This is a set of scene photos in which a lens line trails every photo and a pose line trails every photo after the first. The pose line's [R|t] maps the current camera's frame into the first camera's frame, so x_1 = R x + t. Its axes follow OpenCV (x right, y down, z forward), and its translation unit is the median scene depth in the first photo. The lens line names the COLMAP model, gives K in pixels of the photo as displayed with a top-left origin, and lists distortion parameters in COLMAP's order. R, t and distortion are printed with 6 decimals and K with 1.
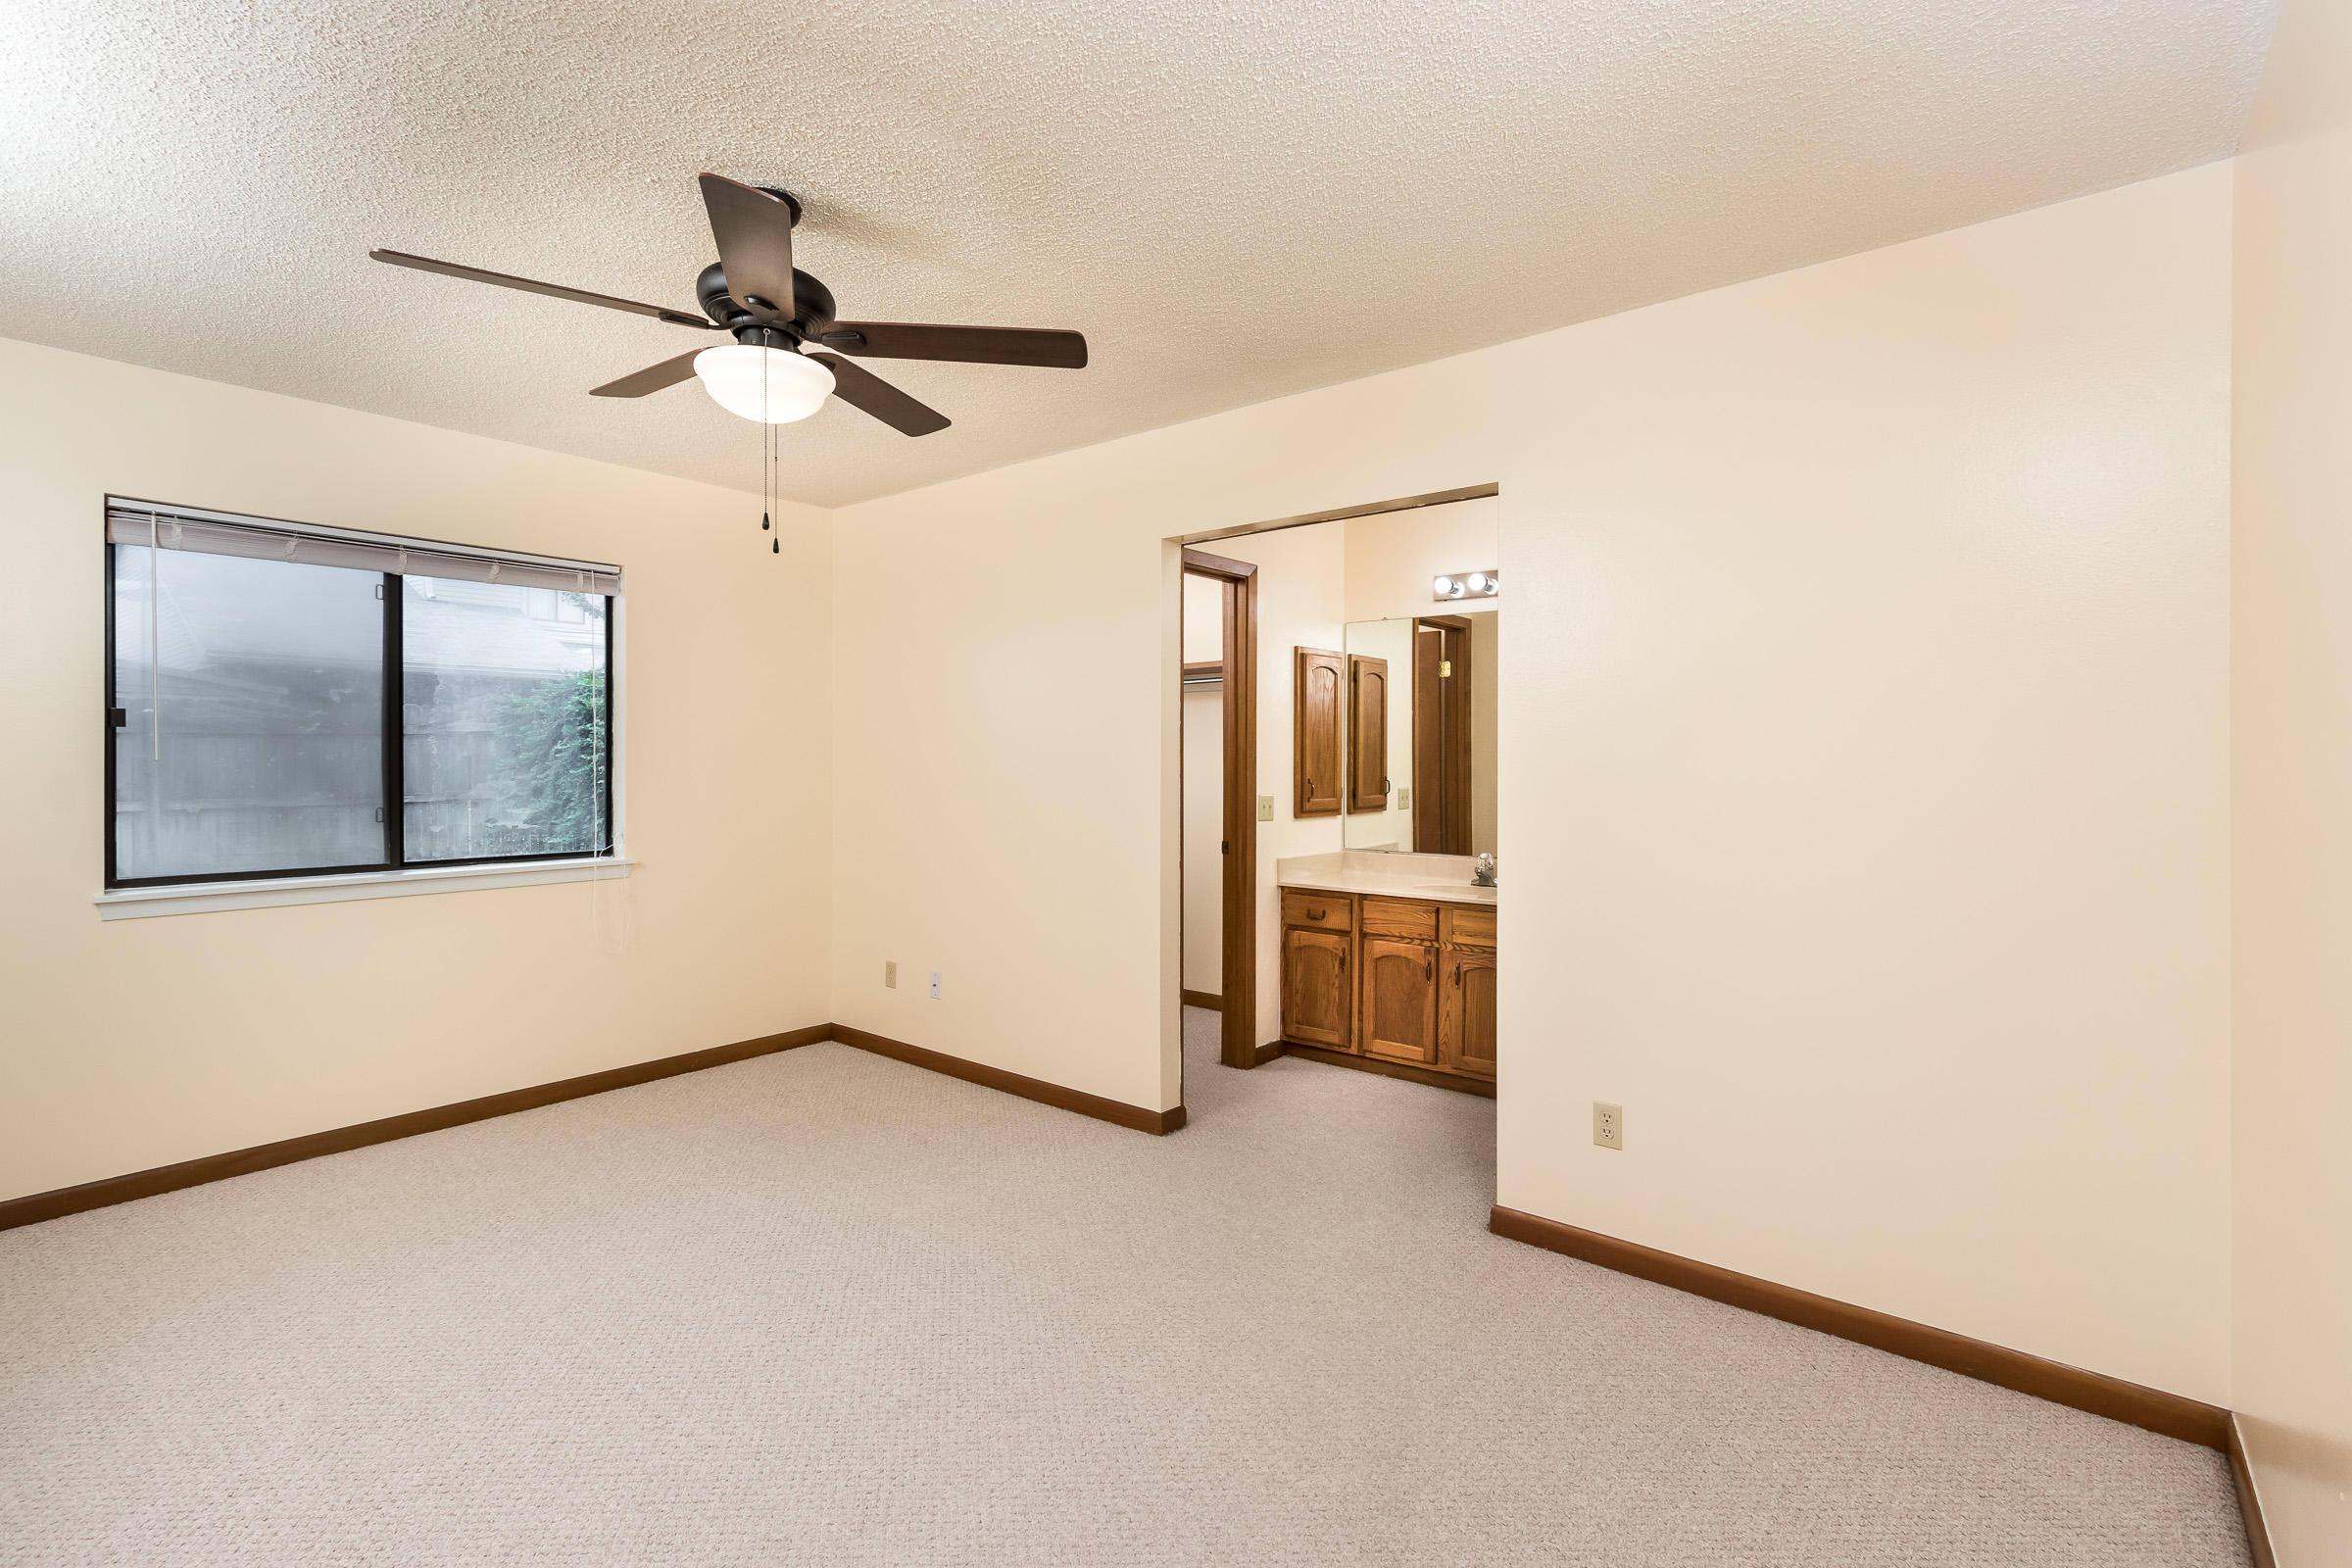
lens RADIAL K [[1096.3, 0, 1176.0], [0, 1096.3, 784.0], [0, 0, 1]] dist [0.000568, -0.000071]
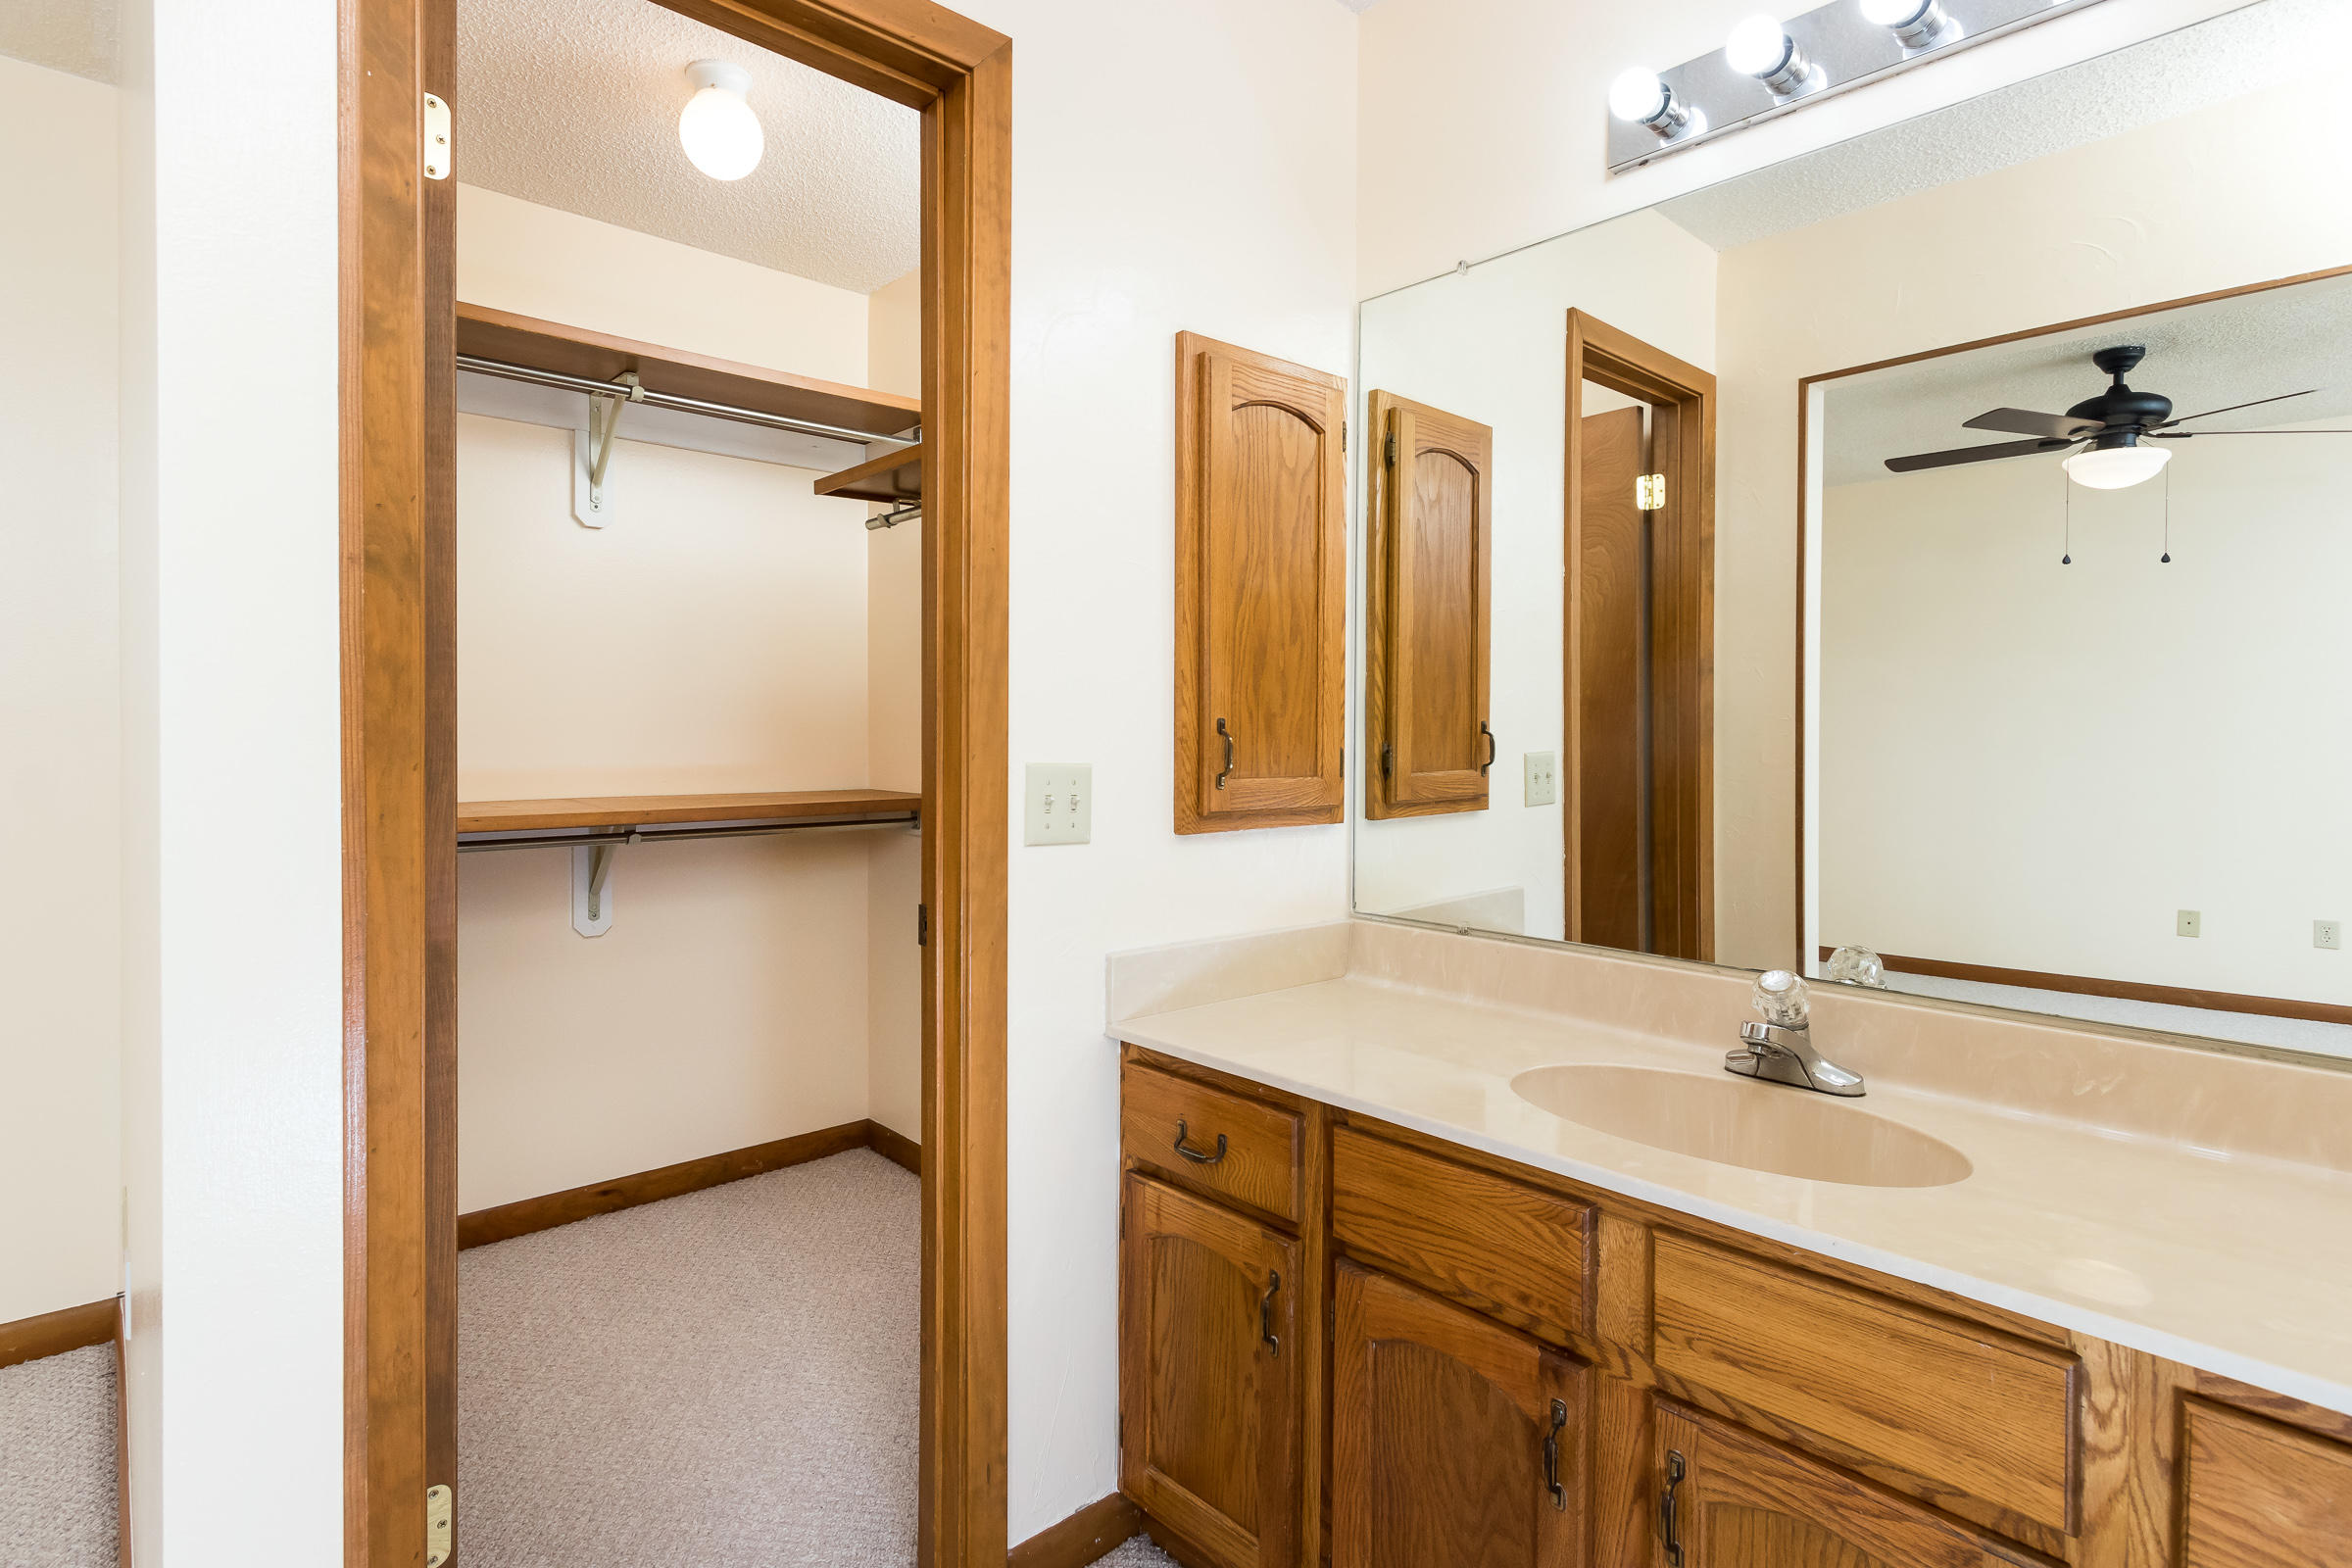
lens RADIAL K [[1155.8, 0, 1176.0], [0, 1155.8, 752.7], [0, 0, 1]] dist [0.001164, 0.000334]
pose [[0.988094, 0.008540, -0.153612, 0.159871], [-0.008855, 0.999960, -0.001366, 0.005872], [0.153594, 0.002710, 0.988130, 0.627121]]
